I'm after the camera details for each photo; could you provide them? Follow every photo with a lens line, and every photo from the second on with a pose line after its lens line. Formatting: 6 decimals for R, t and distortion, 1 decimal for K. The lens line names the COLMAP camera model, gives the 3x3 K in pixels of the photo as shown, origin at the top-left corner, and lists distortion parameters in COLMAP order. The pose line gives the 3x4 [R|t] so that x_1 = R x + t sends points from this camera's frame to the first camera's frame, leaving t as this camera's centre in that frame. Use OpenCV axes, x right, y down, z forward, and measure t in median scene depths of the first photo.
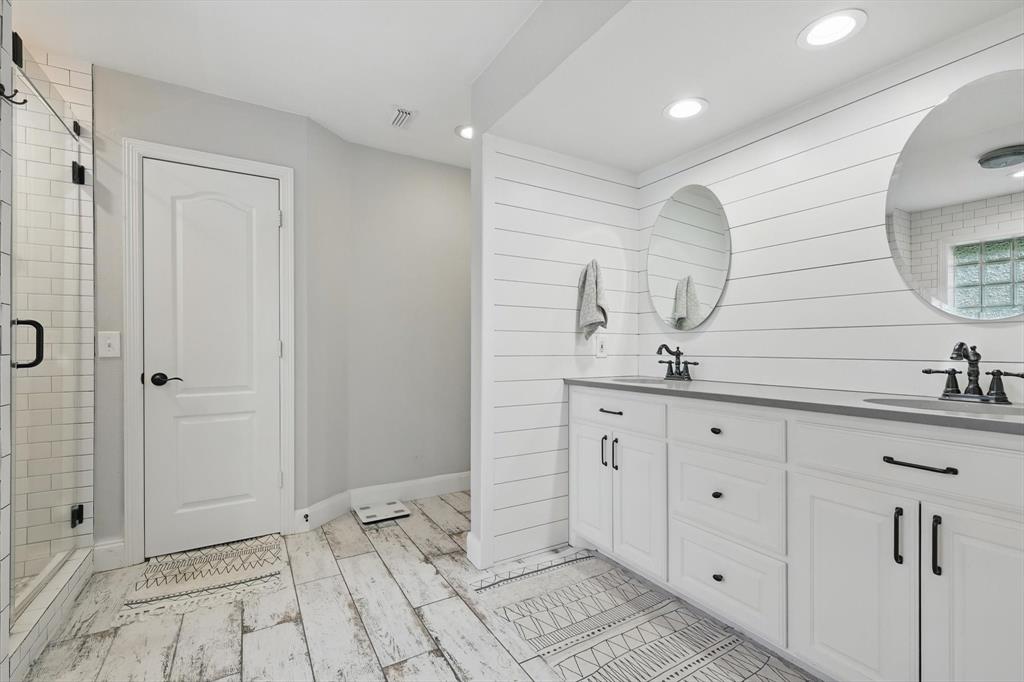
lens RADIAL K [[448.1, 0, 515.3], [0, 448.1, 343.2], [0, 0, 1]] dist [0.003162, -0.000251]
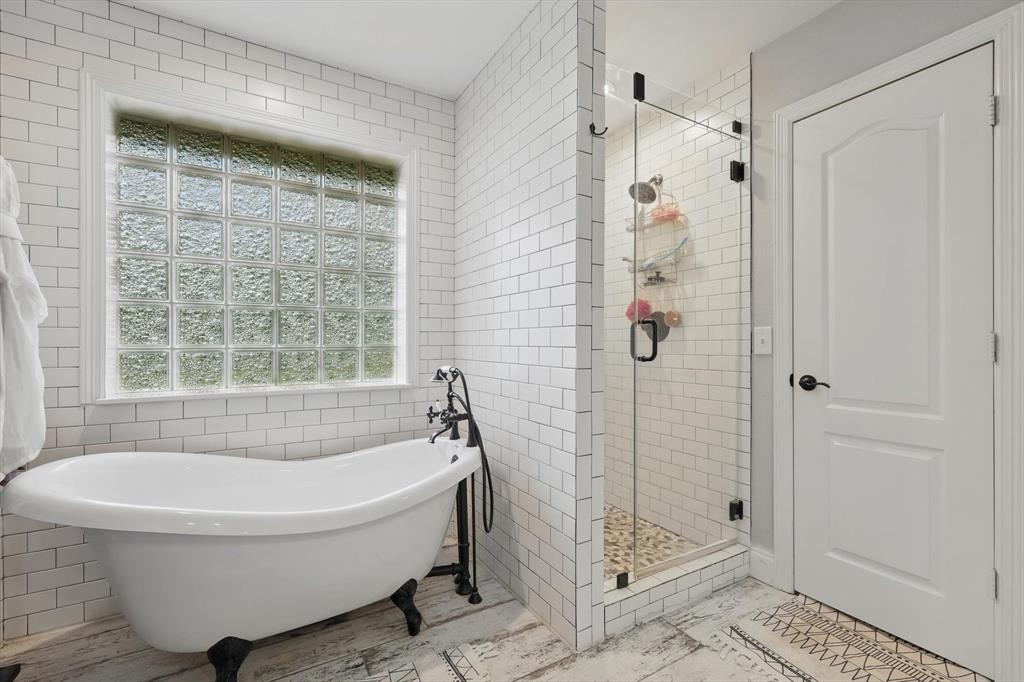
lens RADIAL K [[448.1, 0, 515.3], [0, 448.1, 343.2], [0, 0, 1]] dist [0.003162, -0.000251]
pose [[-0.006463, 0.000848, -0.999979, 0.036136], [0.006209, 0.999980, 0.000808, 0.003834], [0.999960, -0.006204, -0.006468, 0.493624]]
